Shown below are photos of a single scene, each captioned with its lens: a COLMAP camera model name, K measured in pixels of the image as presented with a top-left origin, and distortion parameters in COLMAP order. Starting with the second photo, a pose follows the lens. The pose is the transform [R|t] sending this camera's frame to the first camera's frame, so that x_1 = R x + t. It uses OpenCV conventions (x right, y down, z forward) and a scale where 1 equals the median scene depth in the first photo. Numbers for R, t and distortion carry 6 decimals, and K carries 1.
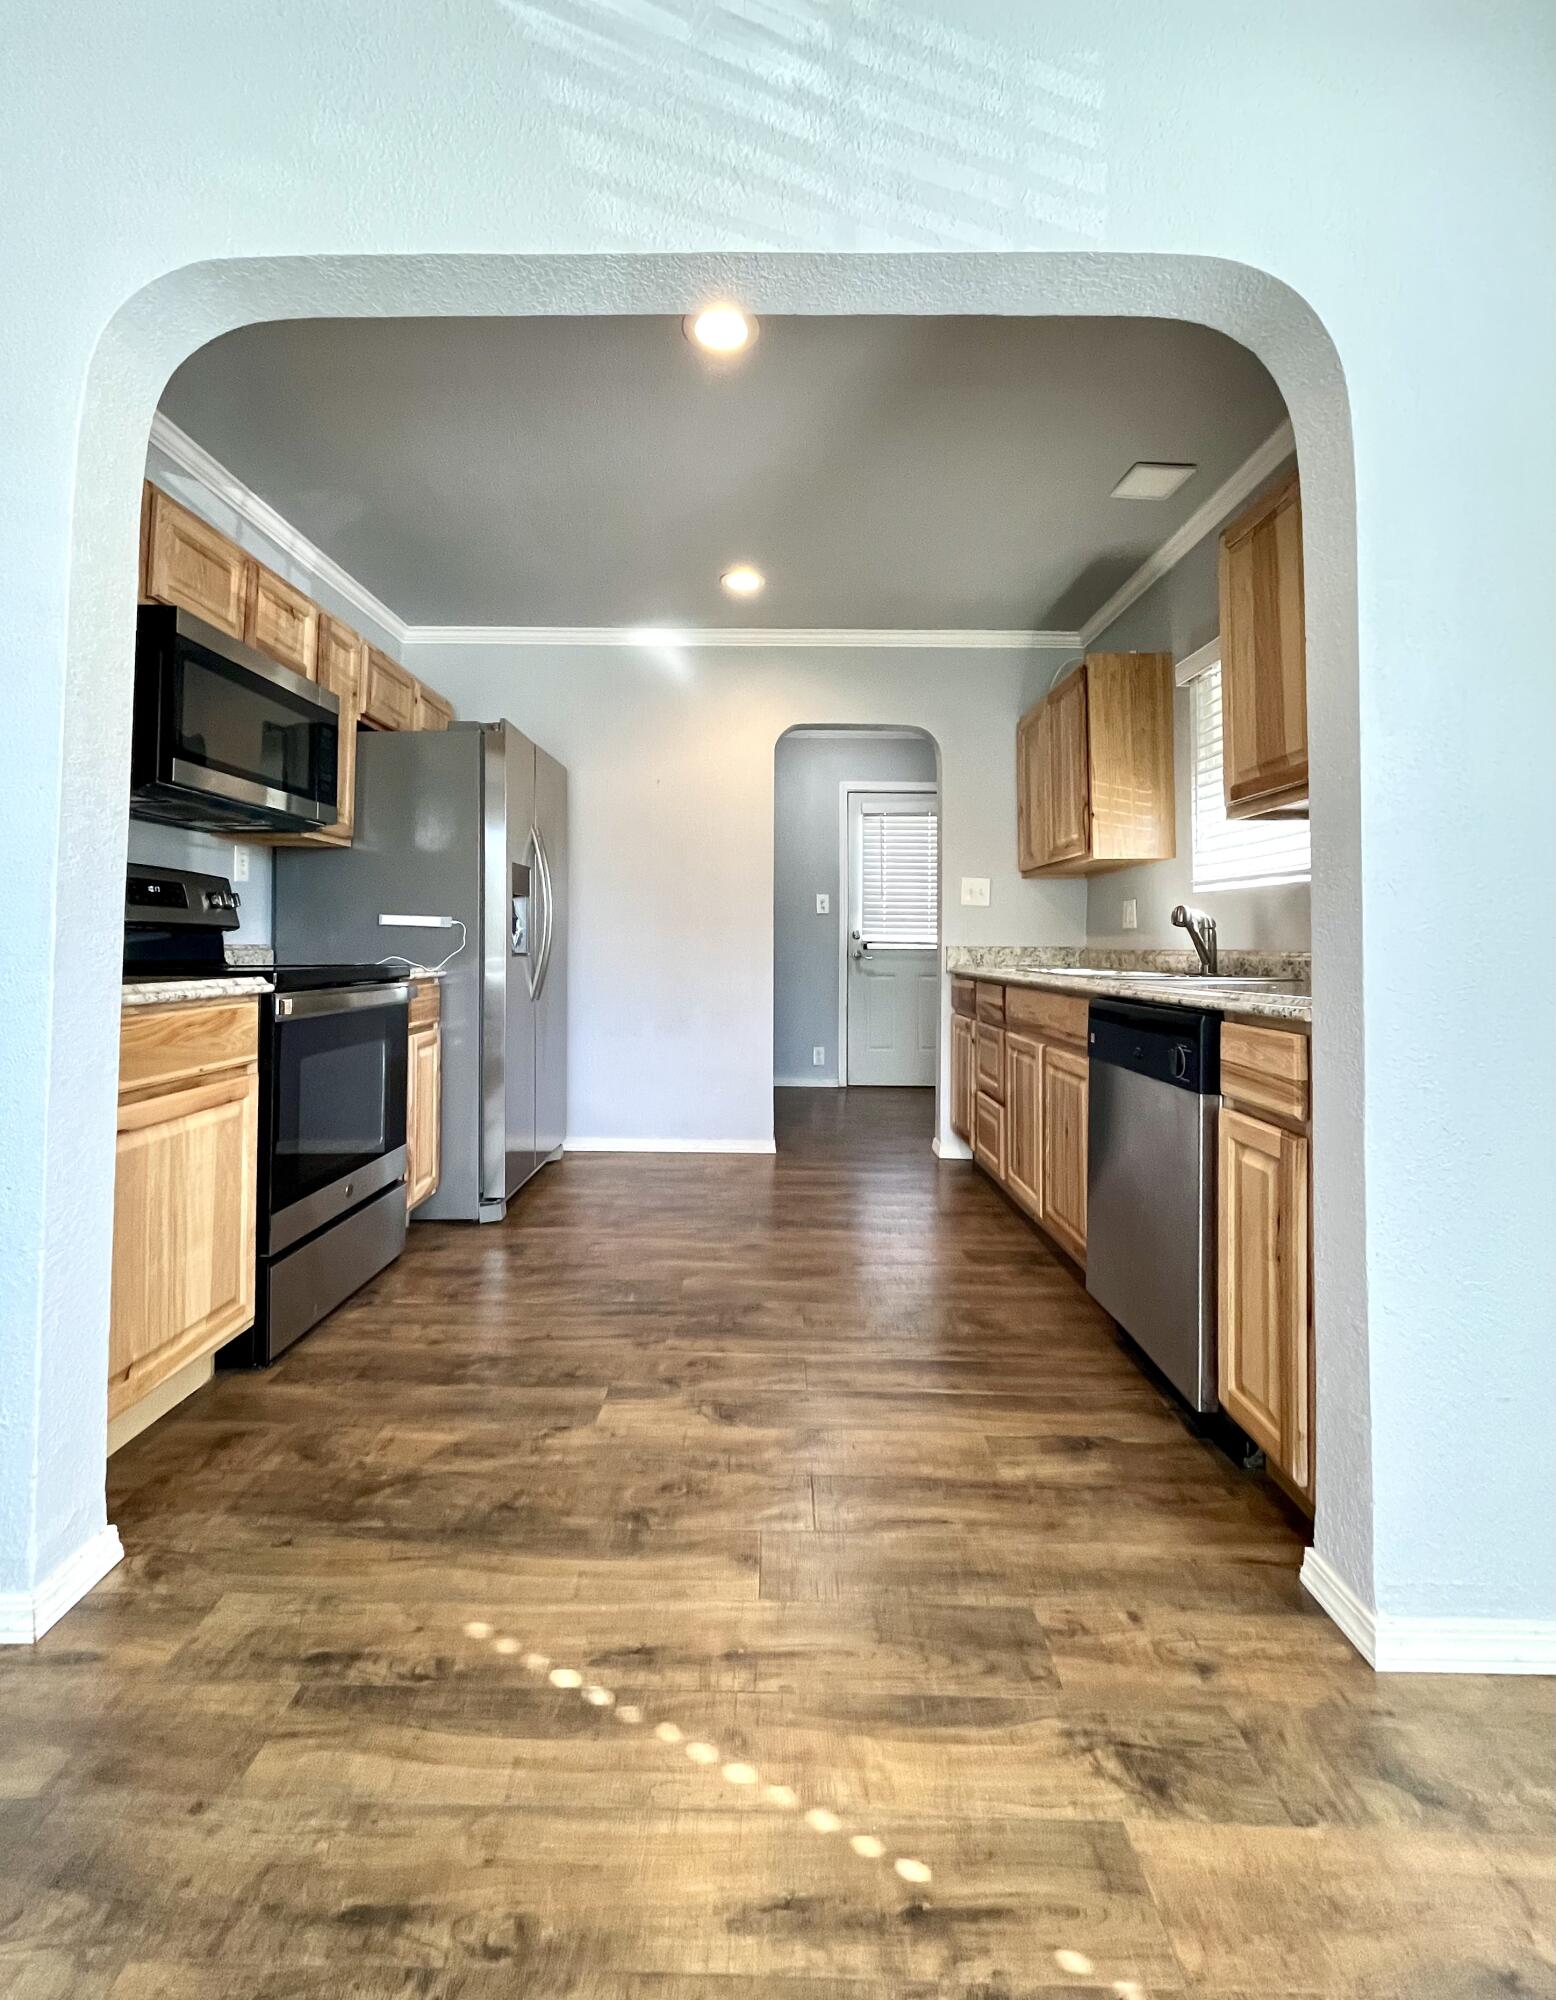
lens RADIAL K [[874.6, 0, 763.9], [0, 874.6, 912.5], [0, 0, 1]] dist [-0.002603, -0.000381]
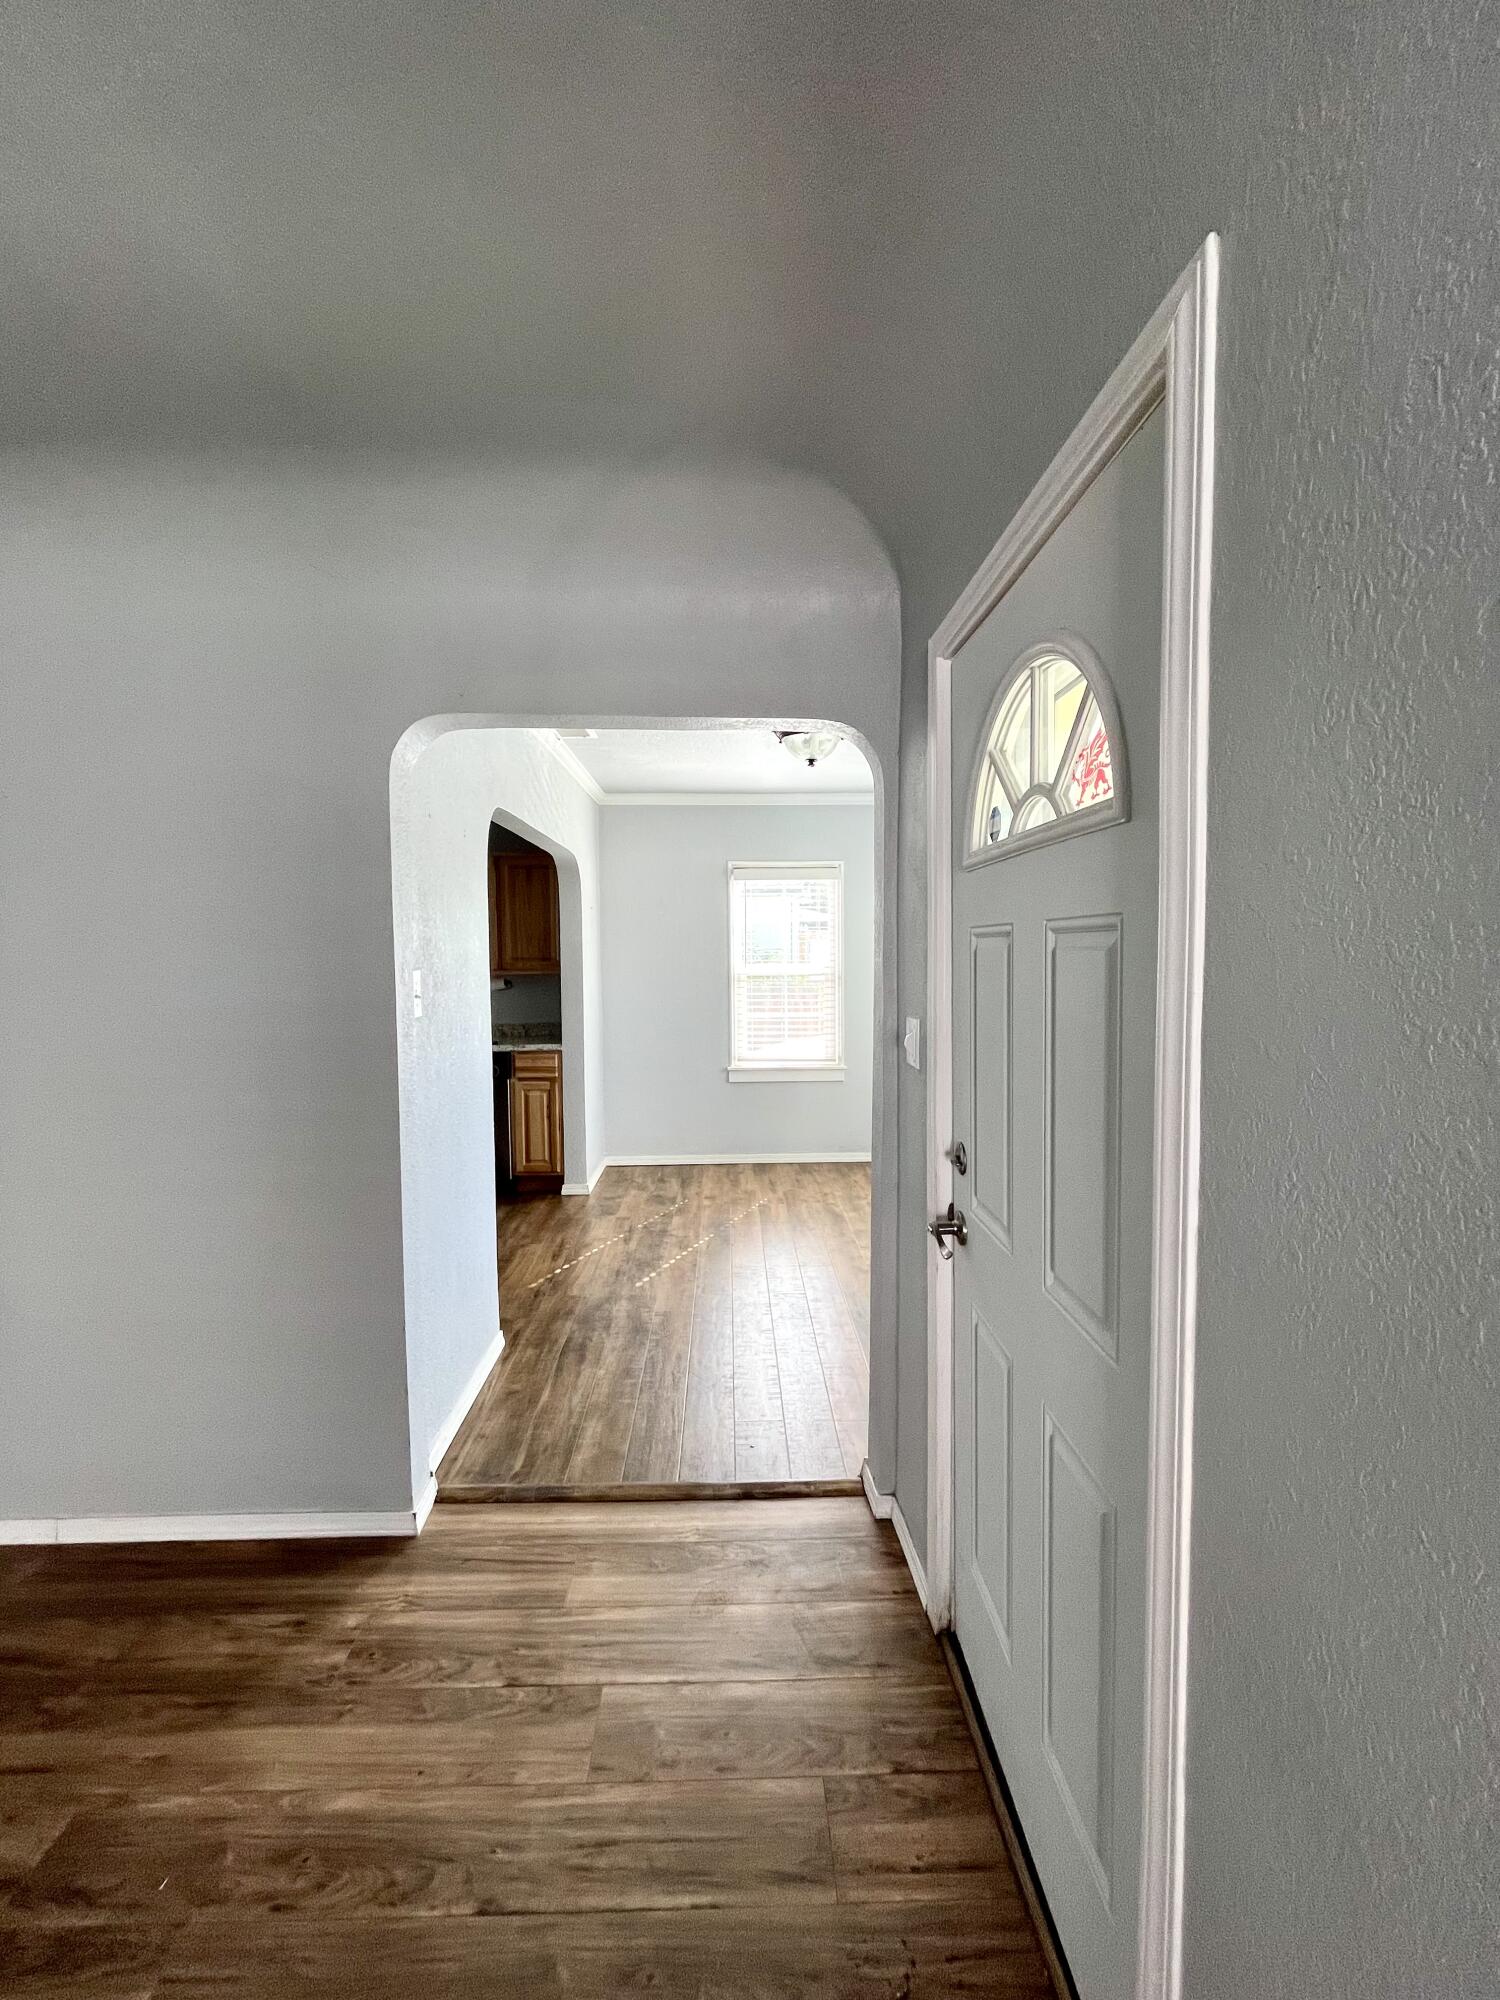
lens RADIAL K [[807.4, 0, 747.6], [0, 807.4, 997.2], [0, 0, 1]] dist [-0.001399, -0.000150]
pose [[-0.036533, -0.064586, 0.997243, -2.004508], [-0.026217, 0.997628, 0.063650, -0.242794], [-0.998988, -0.023819, -0.038140, 0.231865]]
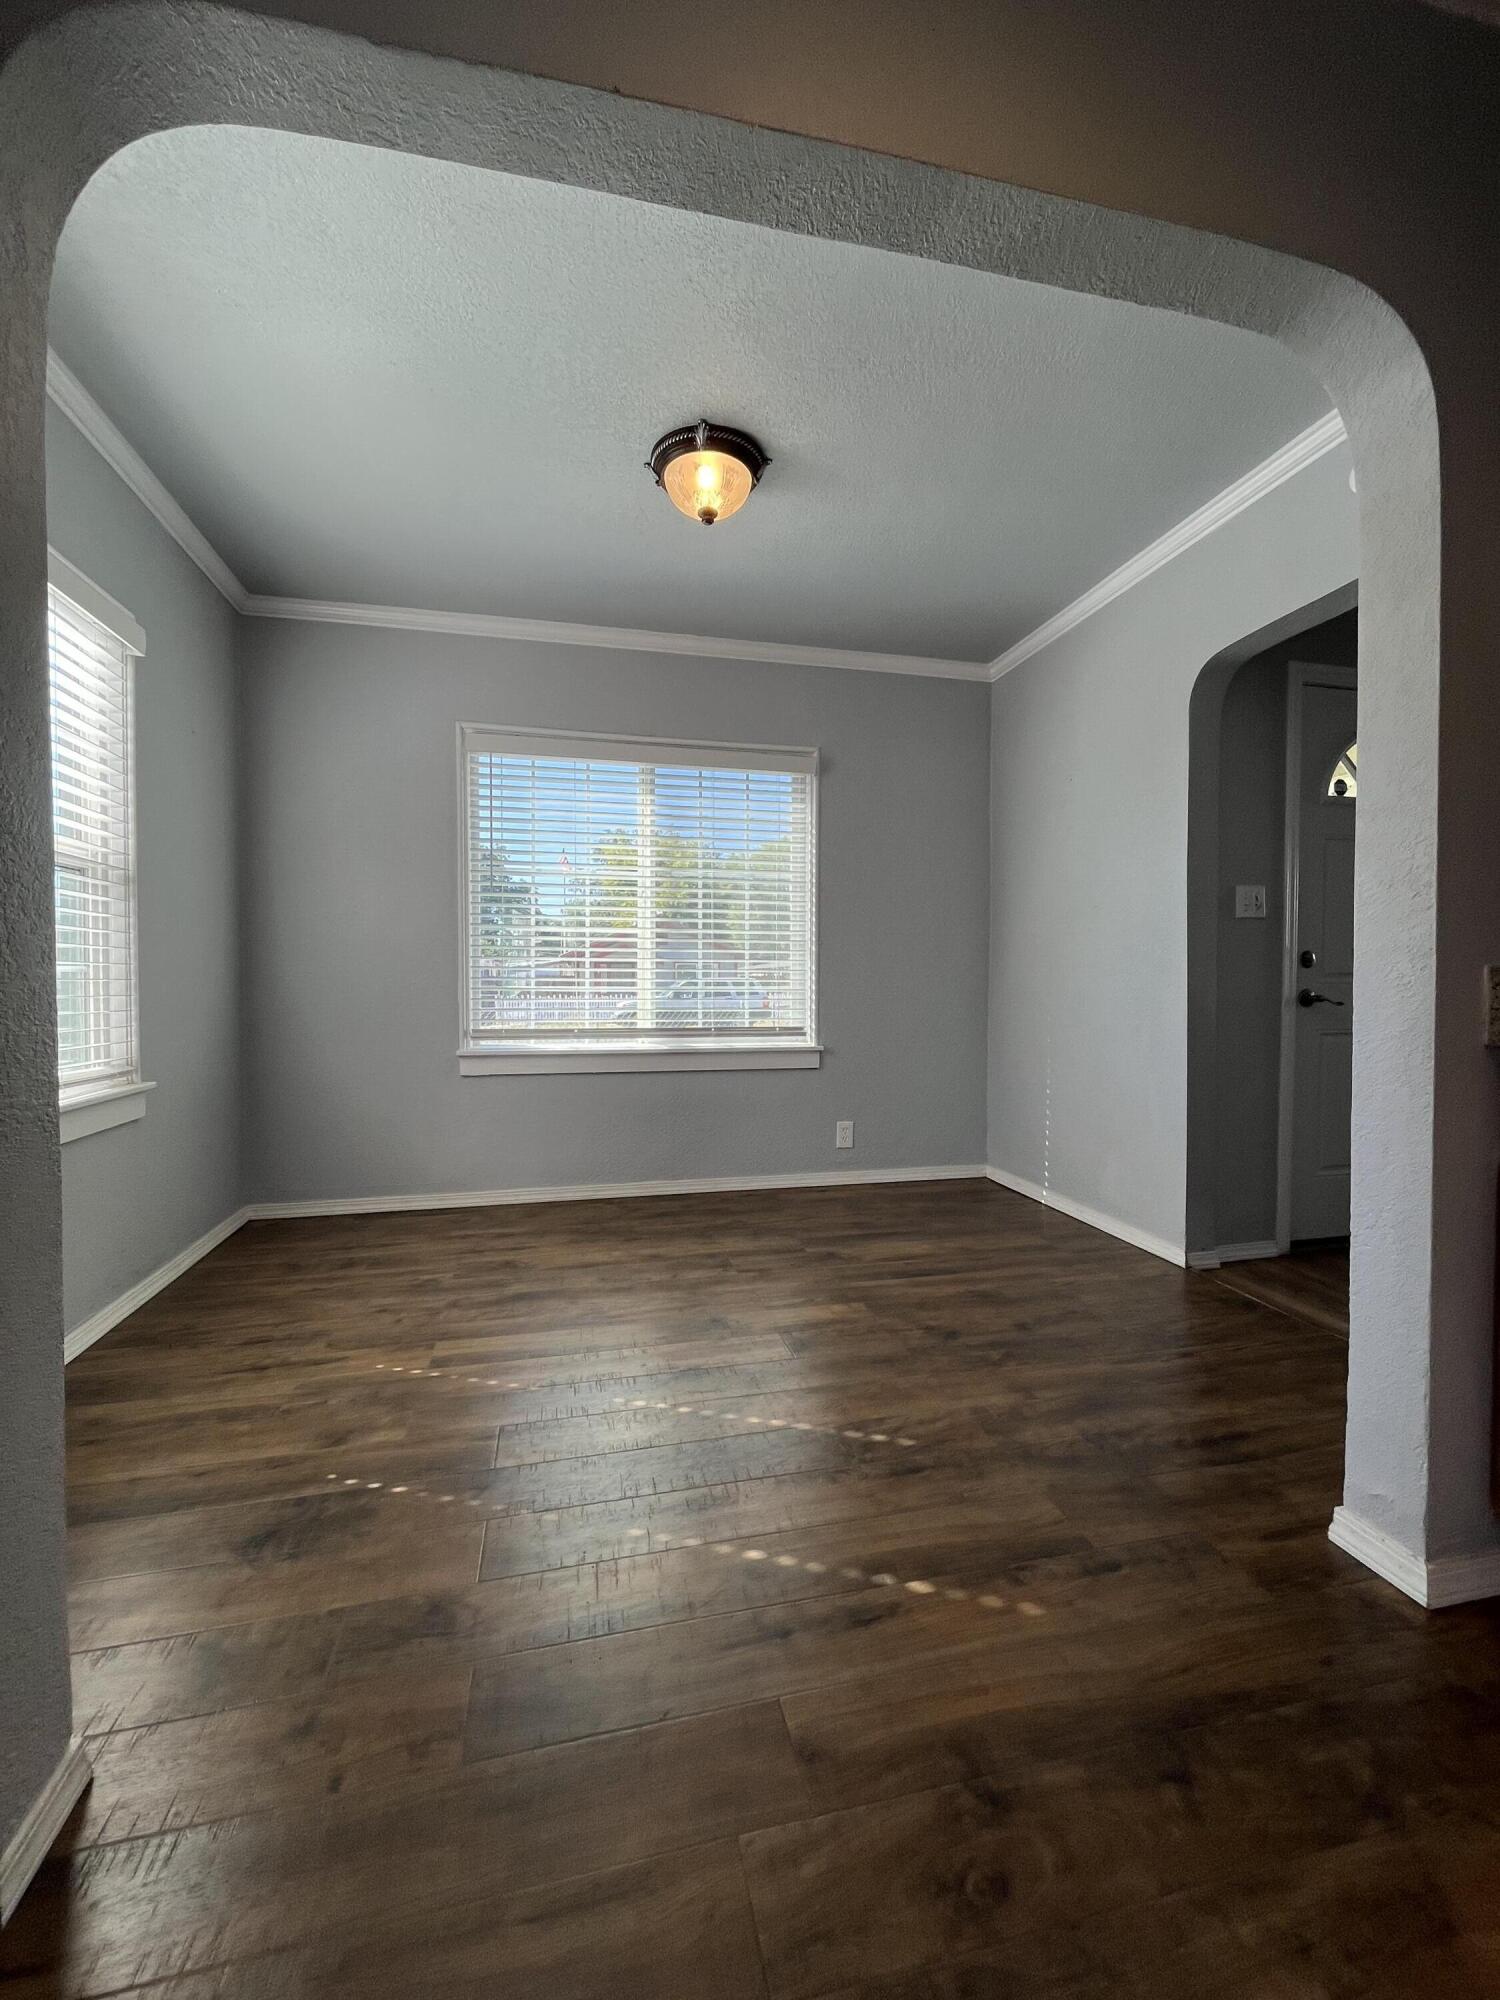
lens RADIAL K [[807.4, 0, 741.1], [0, 807.4, 996.9], [0, 0, 1]] dist [-0.001399, -0.000150]
pose [[-0.973450, 0.000422, -0.228900, 0.146299], [0.003212, 0.999925, -0.011815, 0.049246], [0.228877, -0.012237, -0.973378, 1.189987]]
